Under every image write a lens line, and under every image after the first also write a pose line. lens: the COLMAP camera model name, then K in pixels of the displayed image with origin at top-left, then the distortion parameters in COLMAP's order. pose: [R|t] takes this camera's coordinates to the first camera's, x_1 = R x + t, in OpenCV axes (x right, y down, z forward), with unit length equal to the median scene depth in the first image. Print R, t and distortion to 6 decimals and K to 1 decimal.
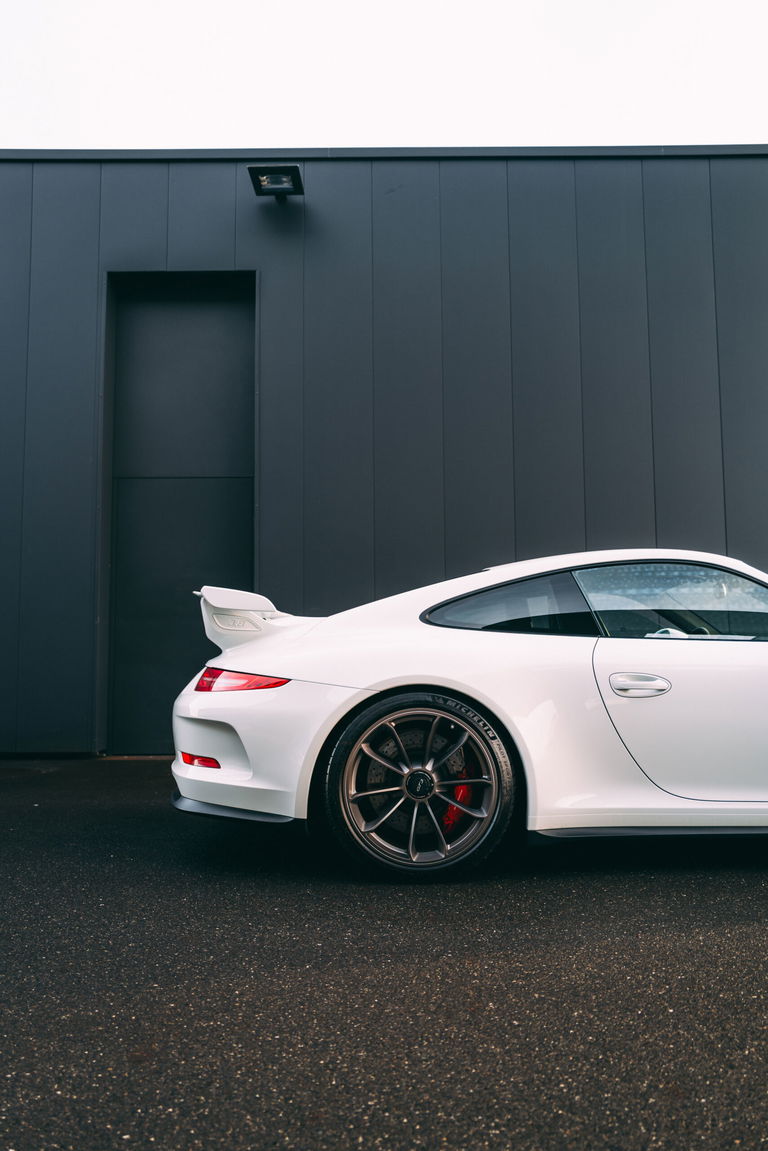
lens RADIAL K [[861.5, 0, 384.0], [0, 861.5, 575.5], [0, 0, 1]] dist [0.011798, -0.107650]
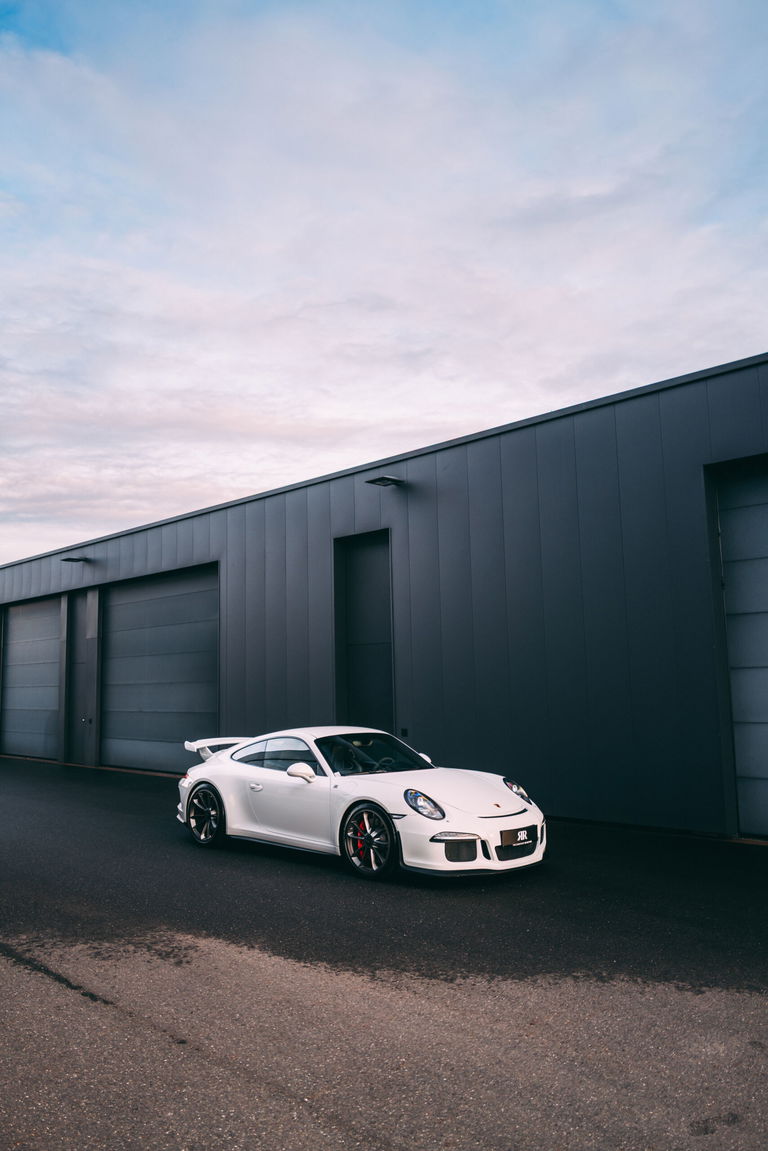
lens RADIAL K [[868.3, 0, 384.0], [0, 868.3, 575.5], [0, 0, 1]] dist [-0.070411, 0.108811]
pose [[0.702058, -0.097654, -0.705392, 1.114008], [0.075058, 0.995183, -0.063070, -0.145470], [0.708153, -0.008666, 0.706006, -0.276636]]
